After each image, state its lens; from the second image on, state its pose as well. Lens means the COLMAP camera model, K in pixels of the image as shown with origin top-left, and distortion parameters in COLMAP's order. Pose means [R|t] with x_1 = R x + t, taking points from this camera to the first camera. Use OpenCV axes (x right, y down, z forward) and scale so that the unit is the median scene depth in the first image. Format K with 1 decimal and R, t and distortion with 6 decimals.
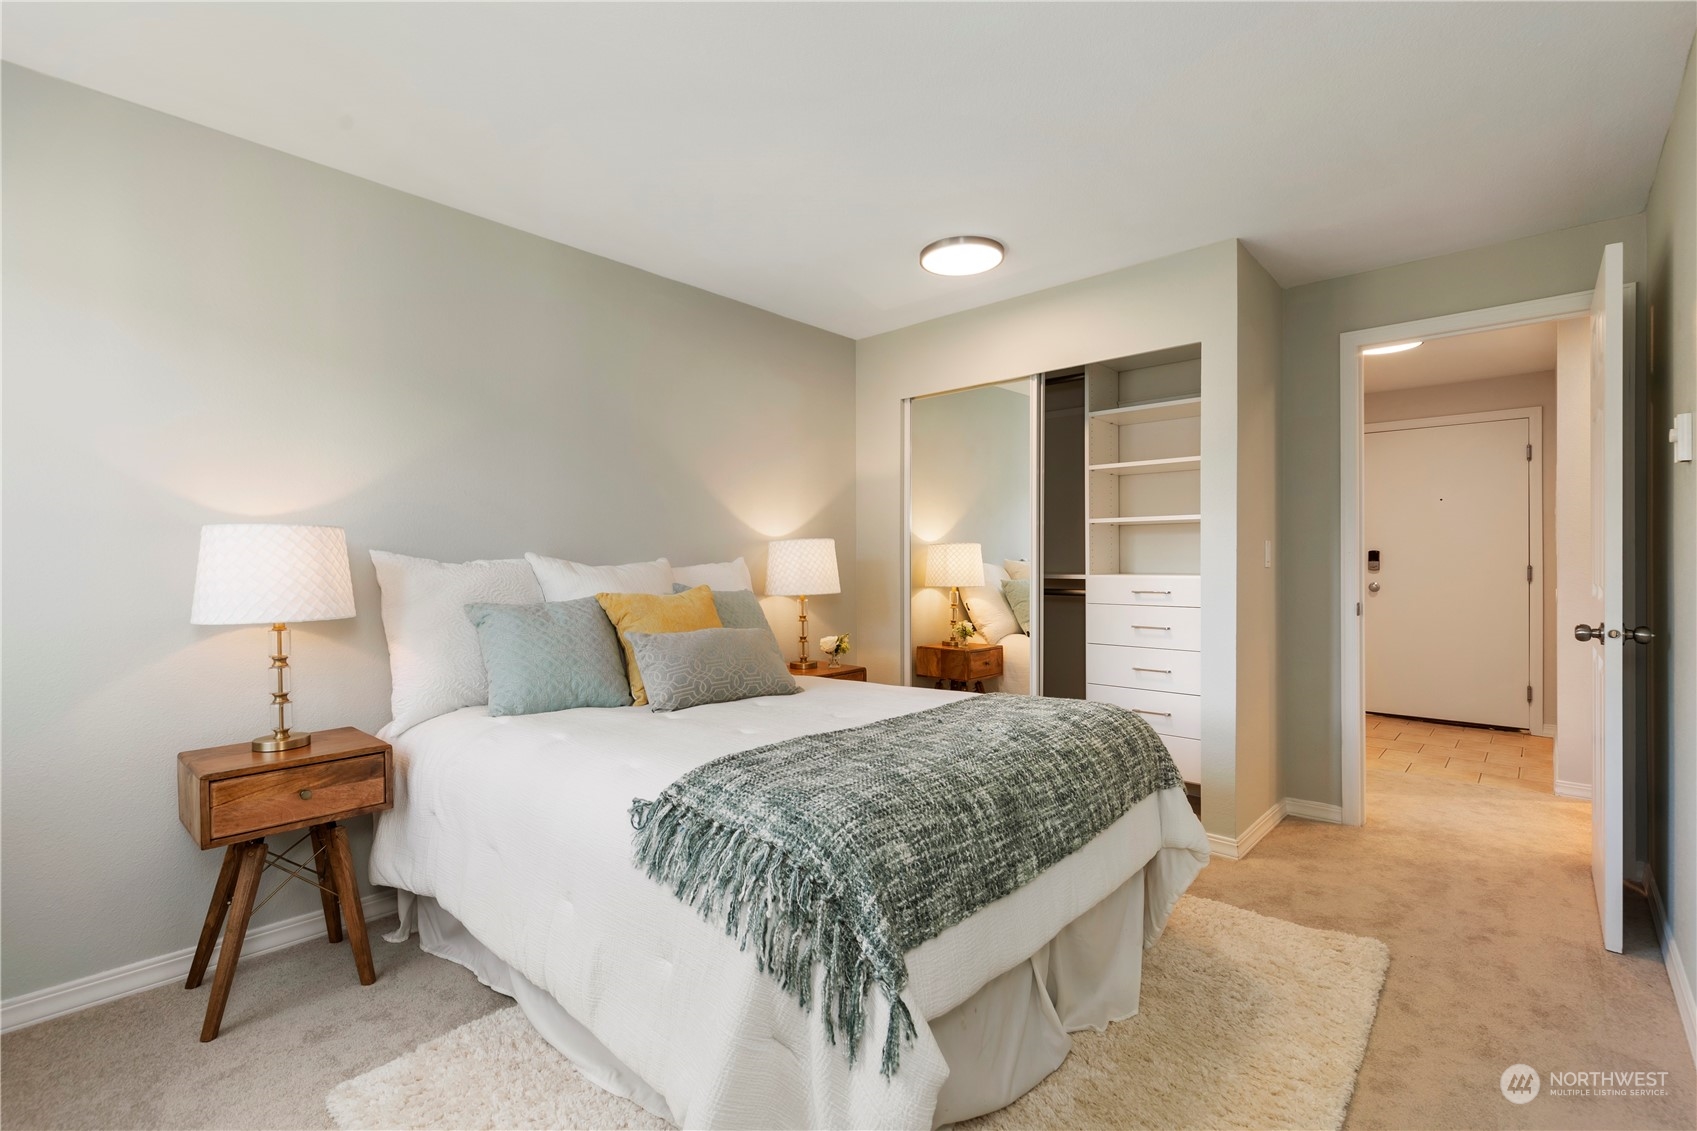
lens RADIAL K [[780.2, 0, 849.6], [0, 780.2, 564.9], [0, 0, 1]] dist [0.010580, -0.000662]
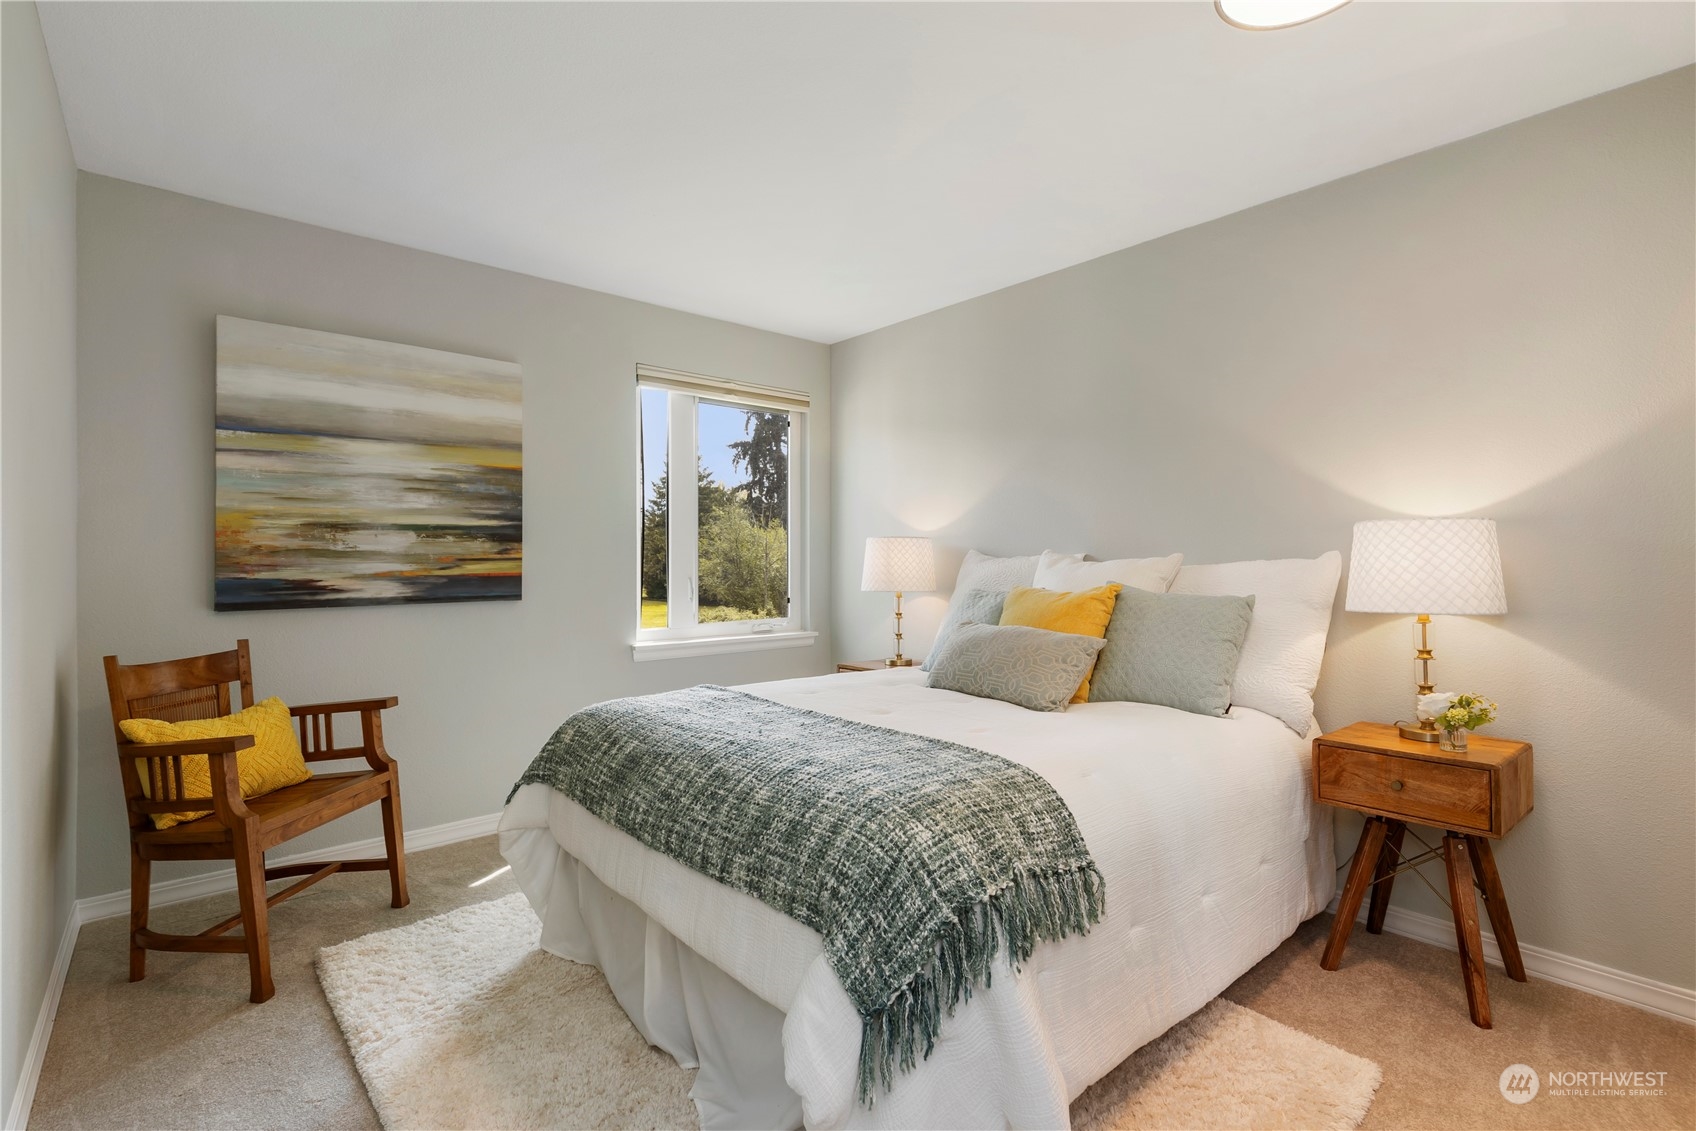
lens RADIAL K [[779.7, 0, 835.7], [0, 779.7, 556.1], [0, 0, 1]] dist [0.010580, -0.000662]
pose [[-0.142230, 0.002810, -0.989830, 0.686842], [0.001195, 0.999996, 0.002667, -0.008951], [0.989833, -0.000804, -0.142233, 0.752190]]
